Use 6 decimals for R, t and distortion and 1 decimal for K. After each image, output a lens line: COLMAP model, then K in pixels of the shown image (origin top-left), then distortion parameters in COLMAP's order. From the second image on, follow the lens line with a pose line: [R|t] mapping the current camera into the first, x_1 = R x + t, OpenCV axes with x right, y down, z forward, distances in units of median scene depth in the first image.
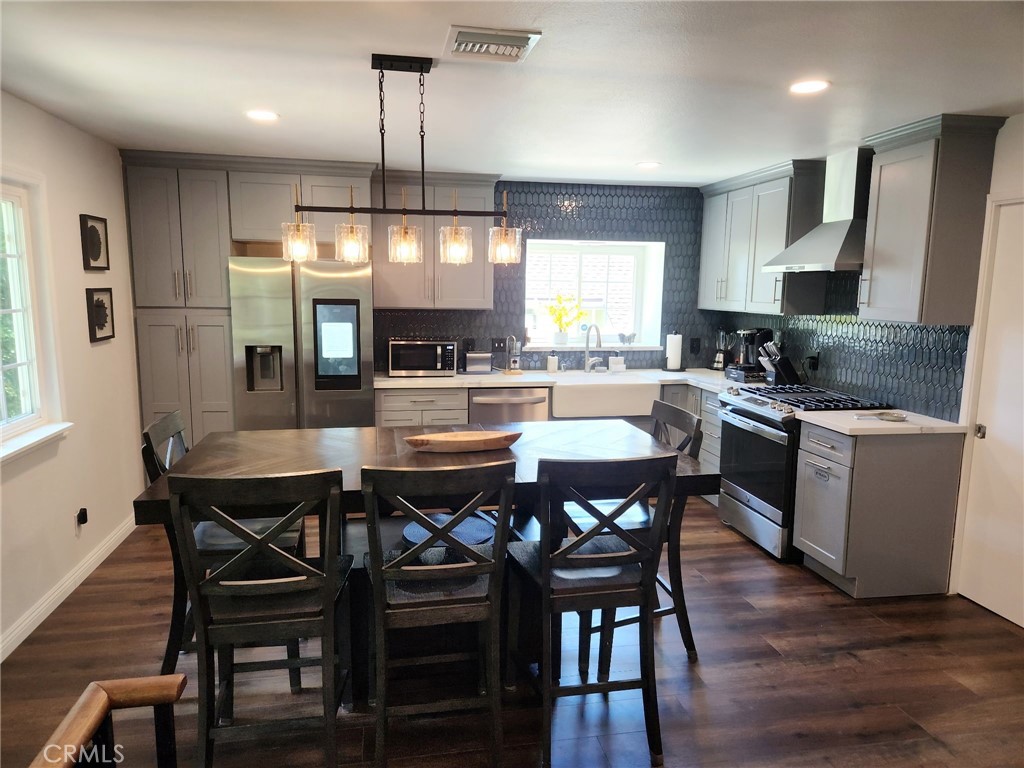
lens RADIAL K [[681.1, 0, 507.1], [0, 681.1, 384.2], [0, 0, 1]] dist [0.063061, -0.057503]
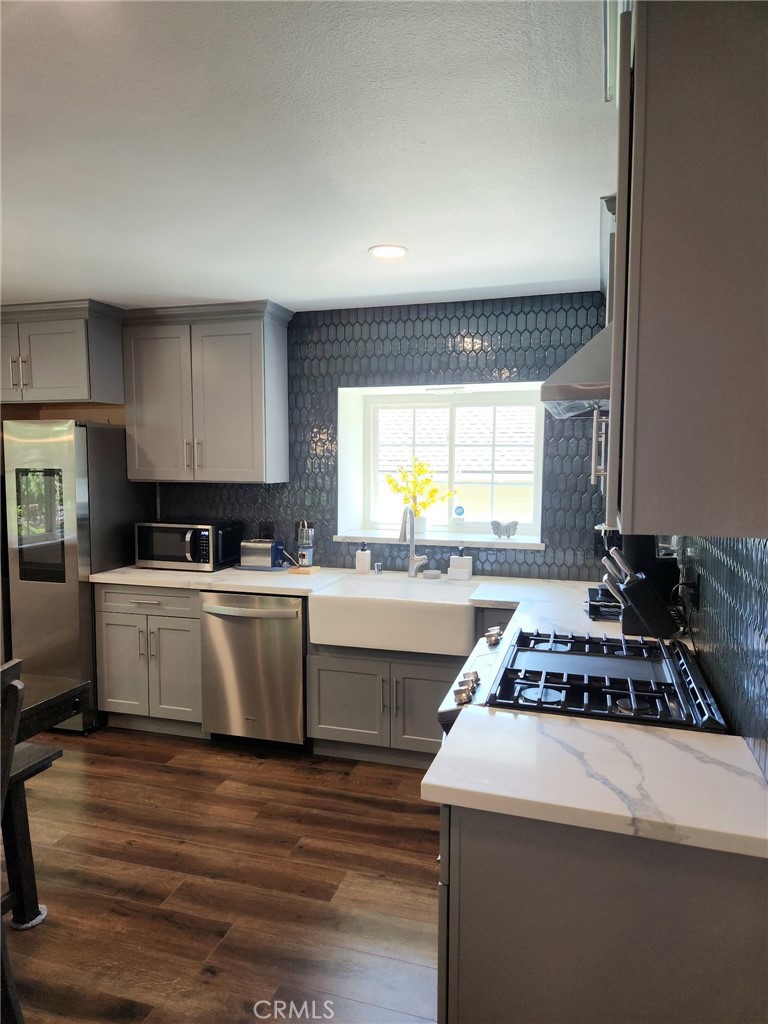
lens RADIAL K [[681.1, 0, 387.4], [0, 681.1, 511.8], [0, 0, 1]] dist [0.063061, -0.057503]
pose [[0.889033, 0.025198, -0.457150, 0.445206], [-0.056597, 0.996874, -0.055120, -0.047503], [0.454332, 0.074877, 0.887680, 0.422618]]
